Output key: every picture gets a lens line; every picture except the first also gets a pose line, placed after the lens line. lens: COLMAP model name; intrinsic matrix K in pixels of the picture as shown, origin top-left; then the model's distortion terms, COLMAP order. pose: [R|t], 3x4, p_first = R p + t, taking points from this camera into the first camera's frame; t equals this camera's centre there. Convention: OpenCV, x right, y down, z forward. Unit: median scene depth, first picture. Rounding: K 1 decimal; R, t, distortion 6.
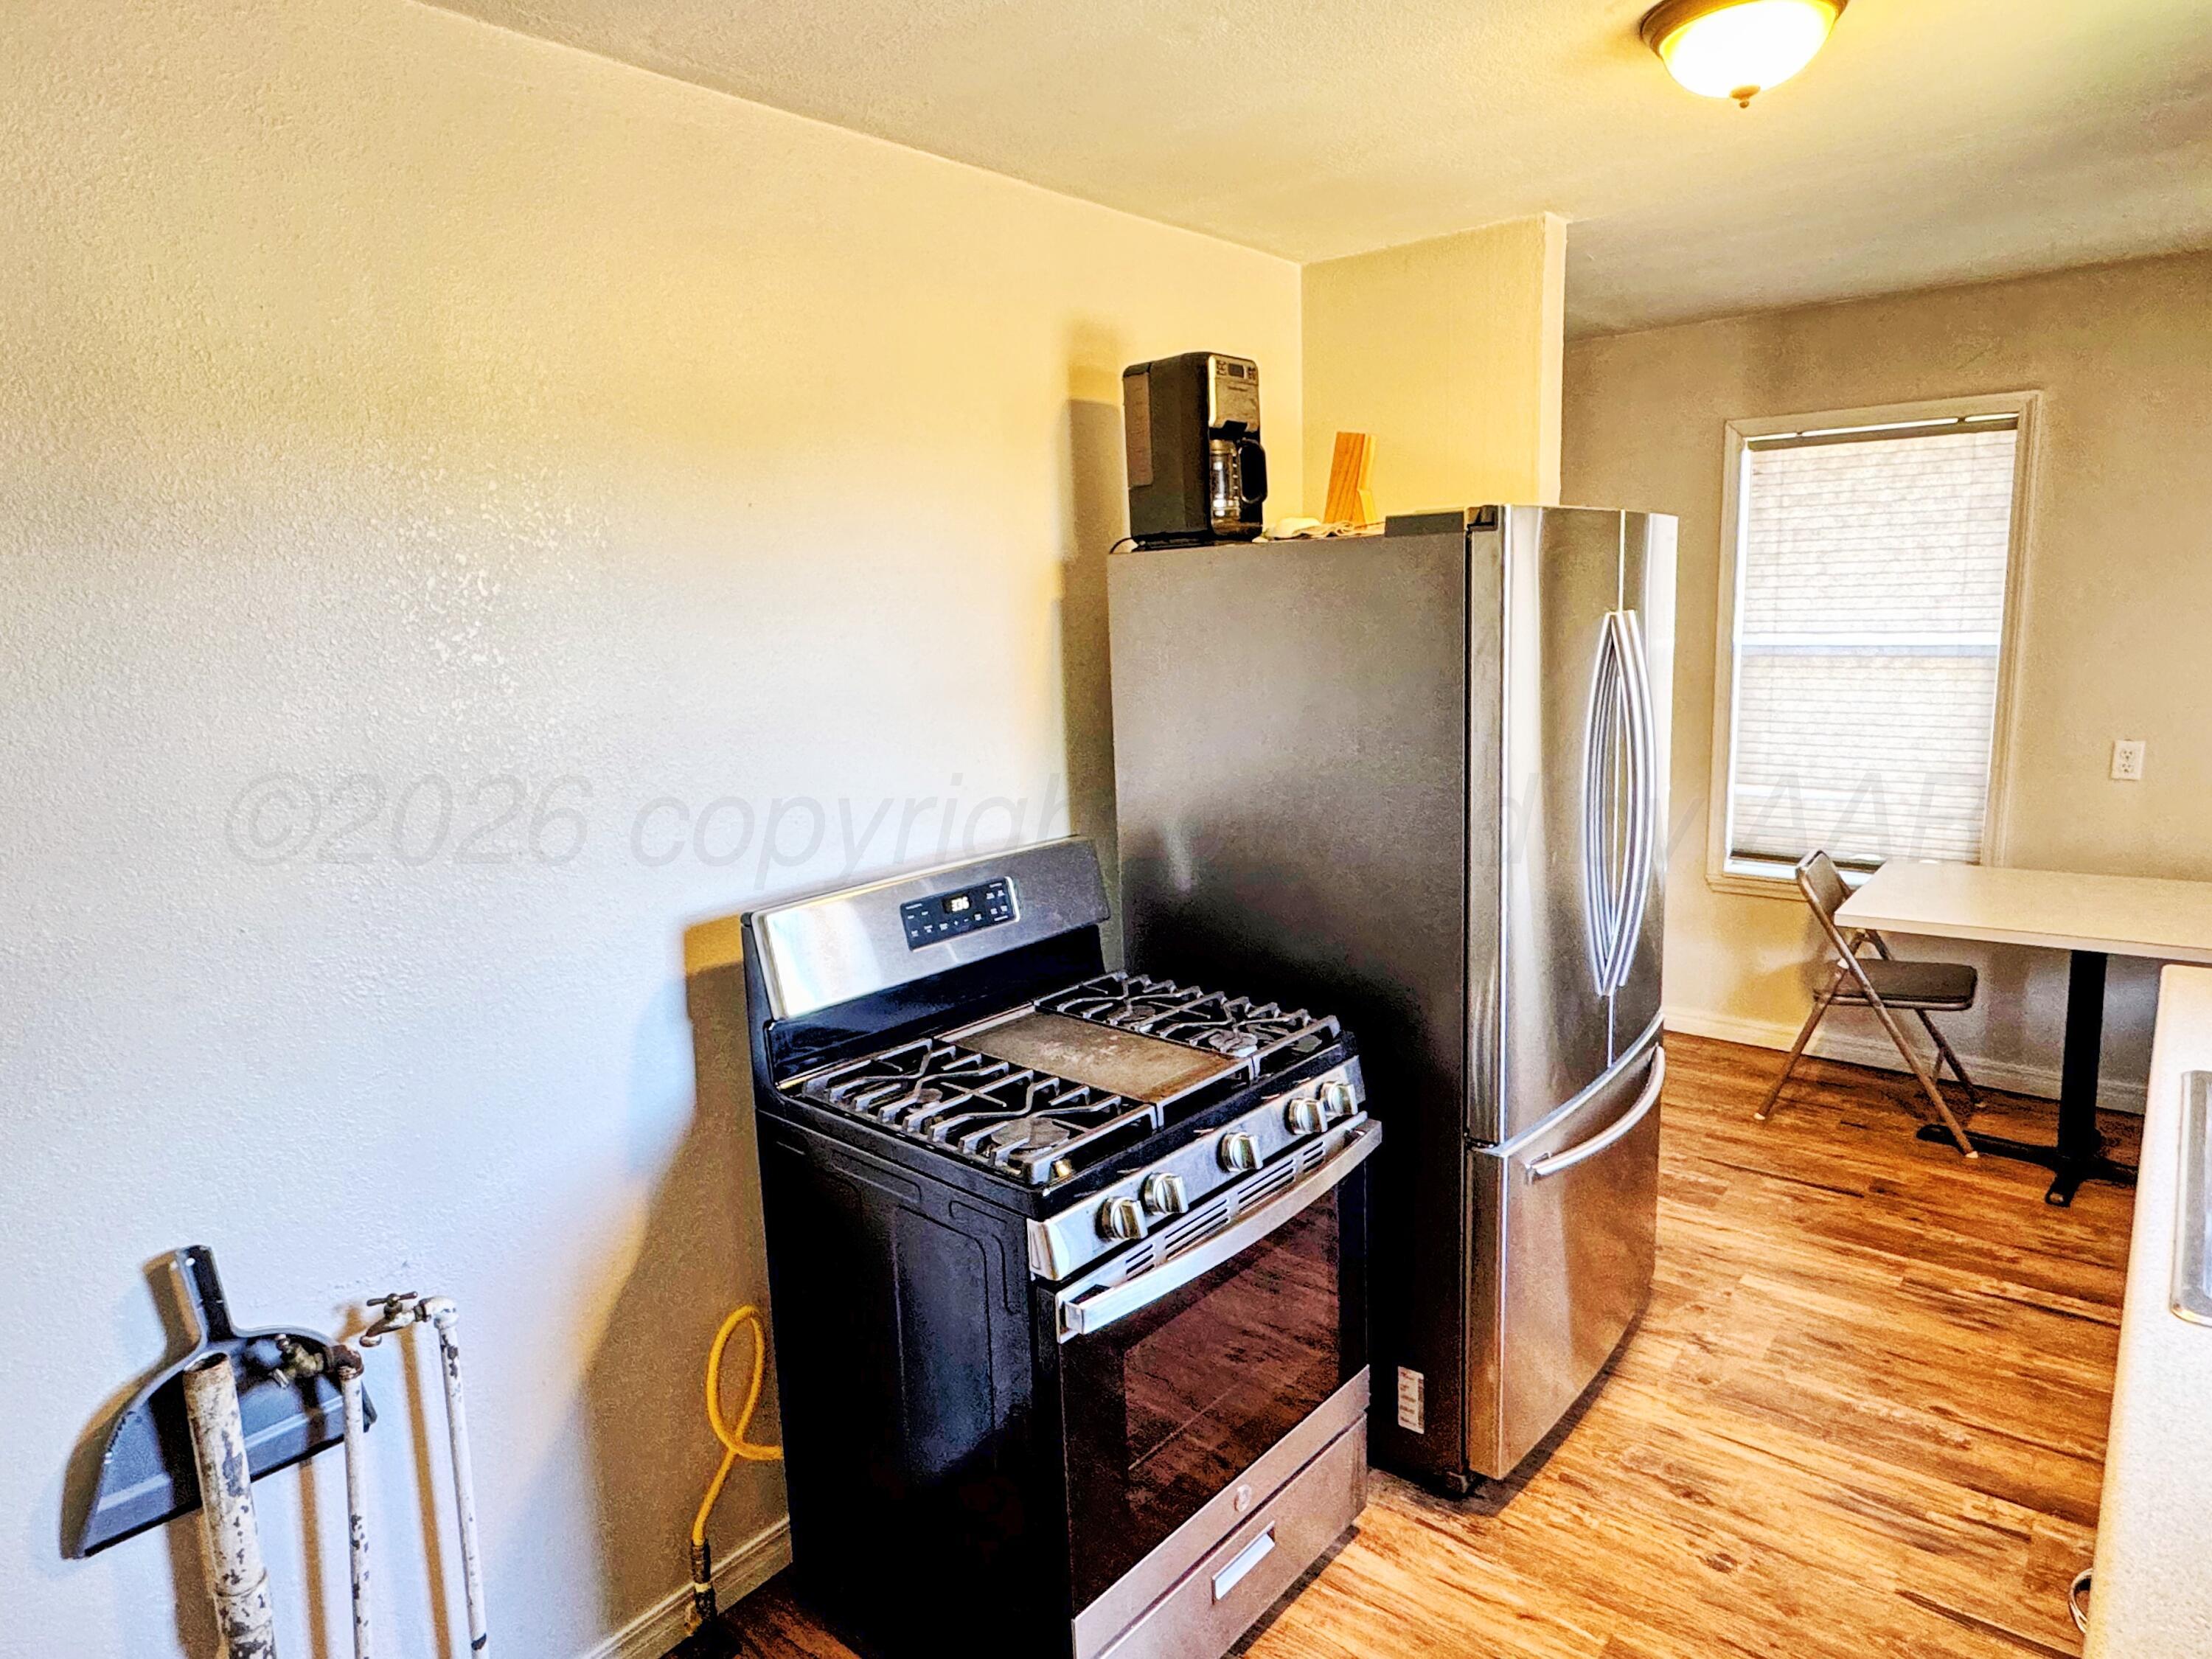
lens RADIAL K [[1347.2, 0, 1104.2], [0, 1347.2, 824.3], [0, 0, 1]] dist [0.001277, -0.002216]
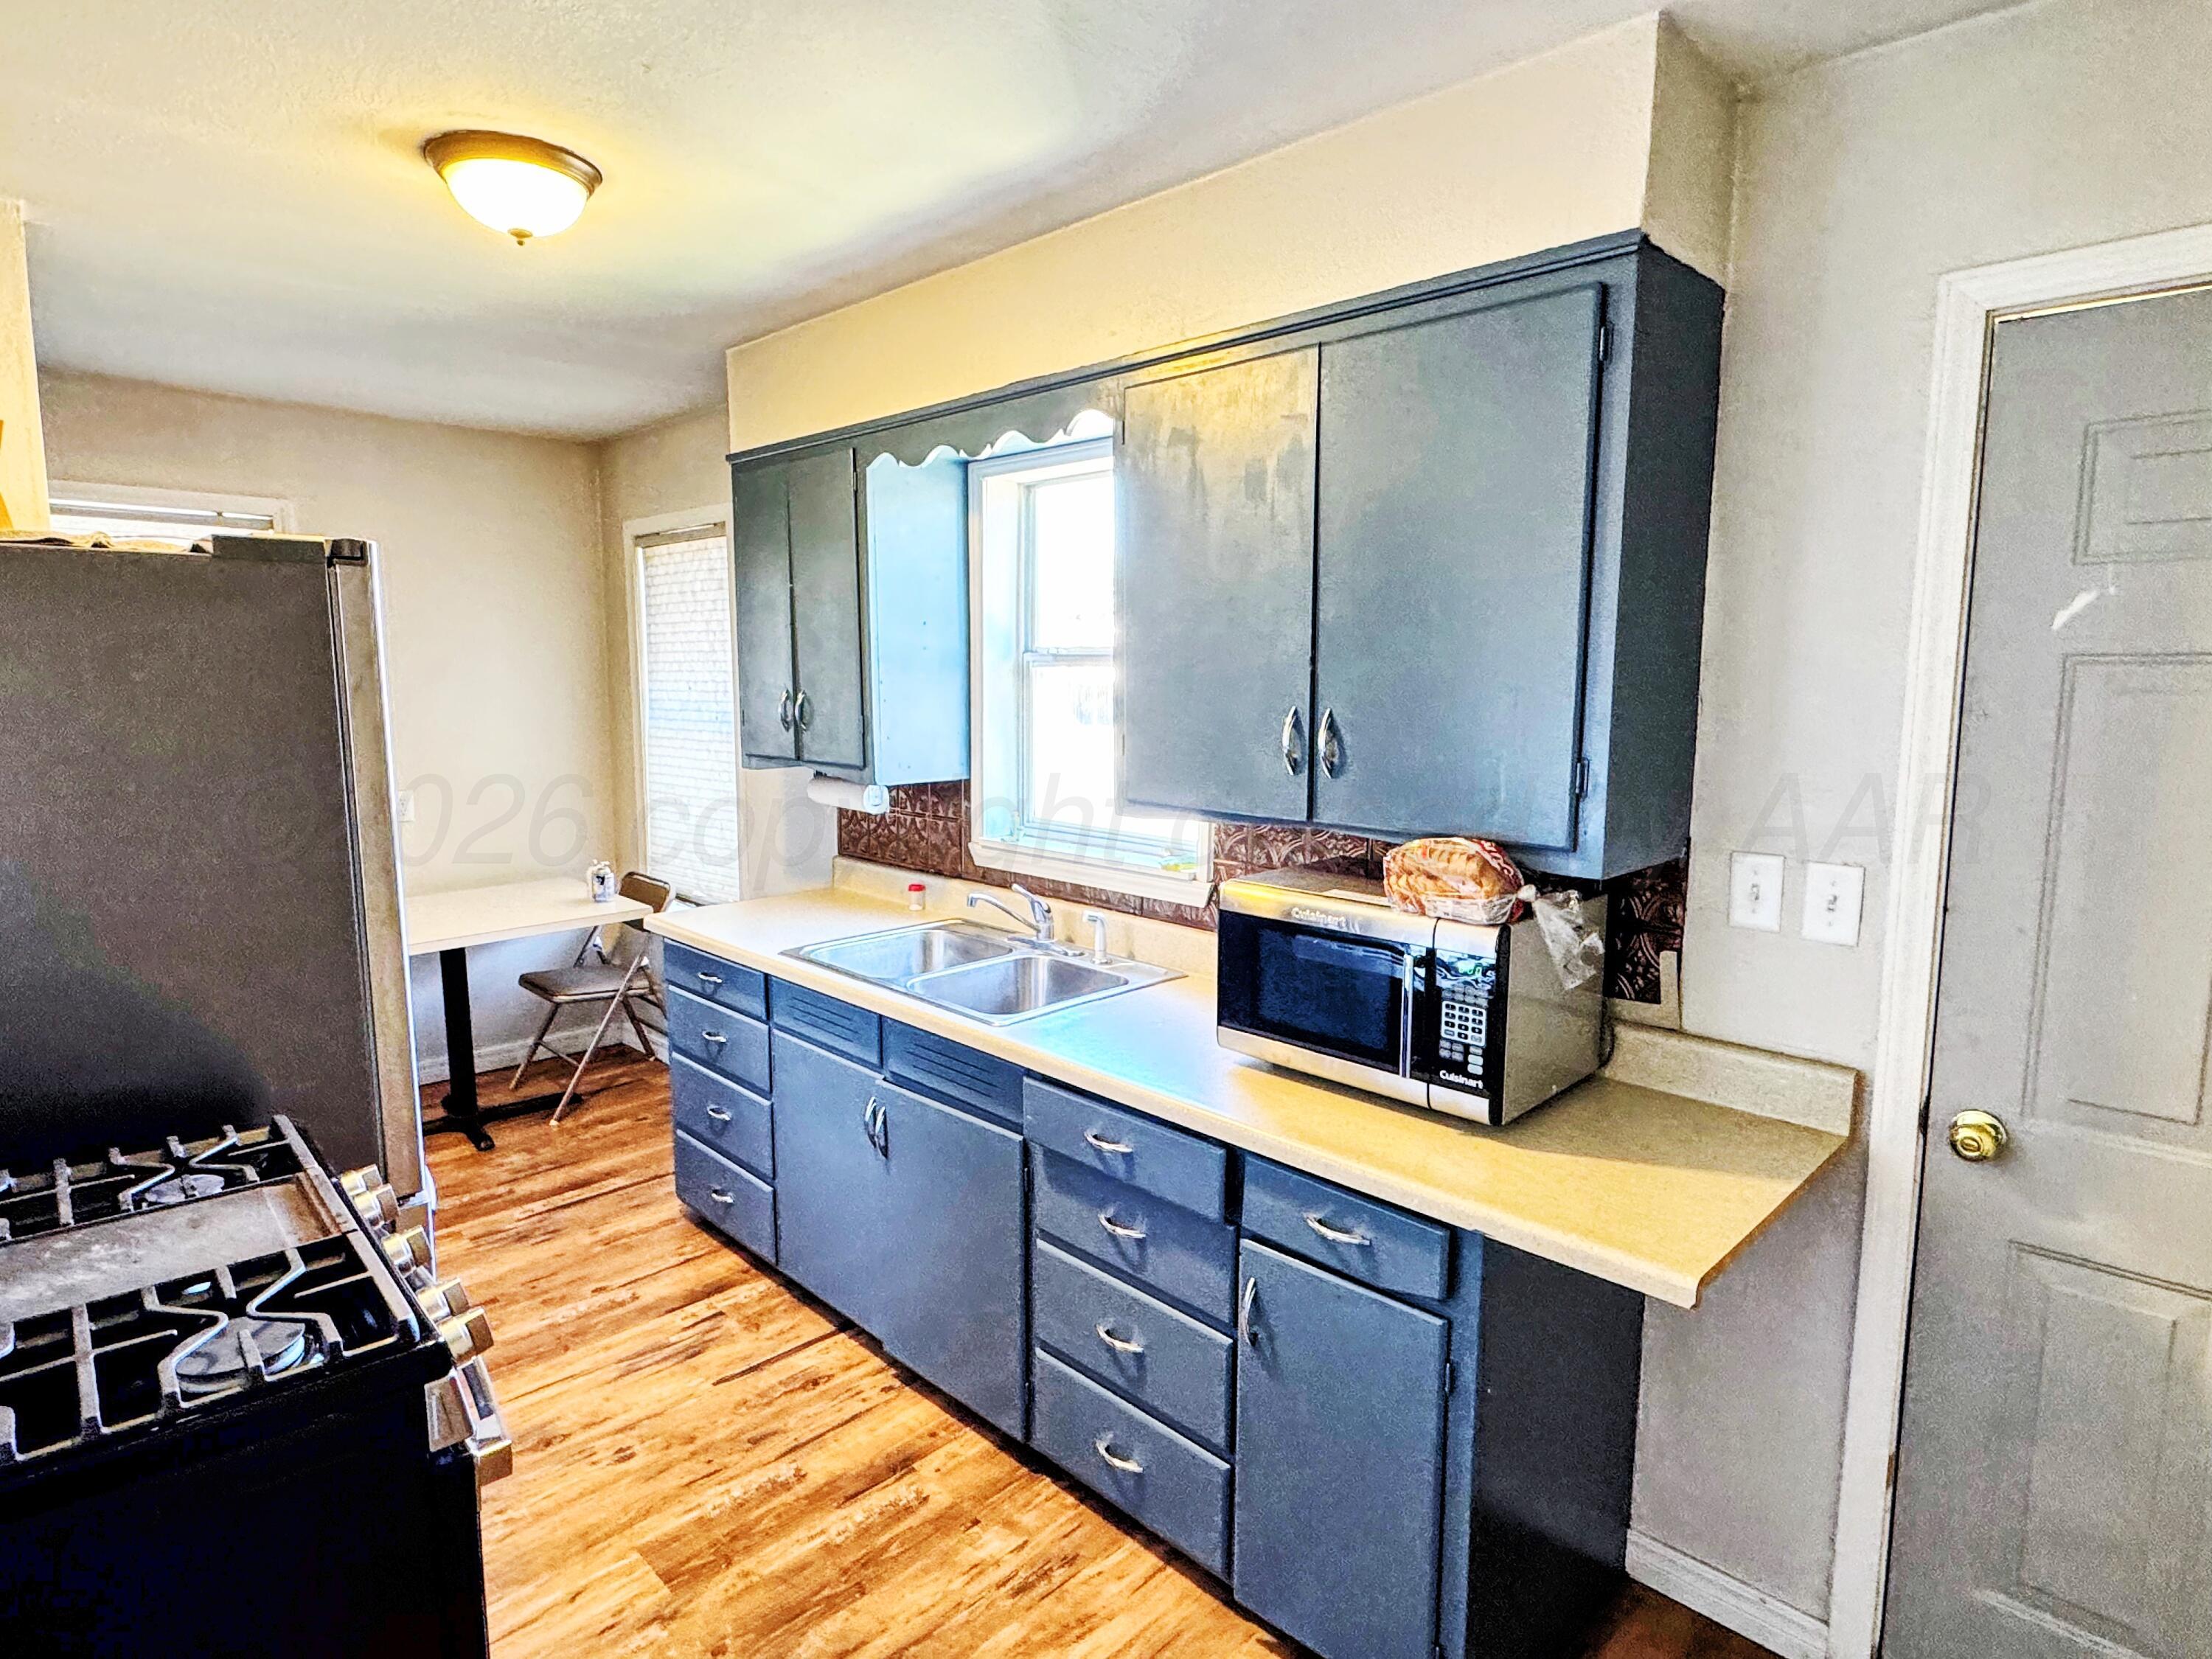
lens RADIAL K [[1227.4, 0, 1106.4], [0, 1227.4, 831.4], [0, 0, 1]] dist [-0.001231, 0.000169]
pose [[0.072084, -0.082688, 0.993965, -0.512558], [0.156637, 0.985130, 0.070594, -0.005824], [-0.985022, 0.150603, 0.083965, 0.379392]]
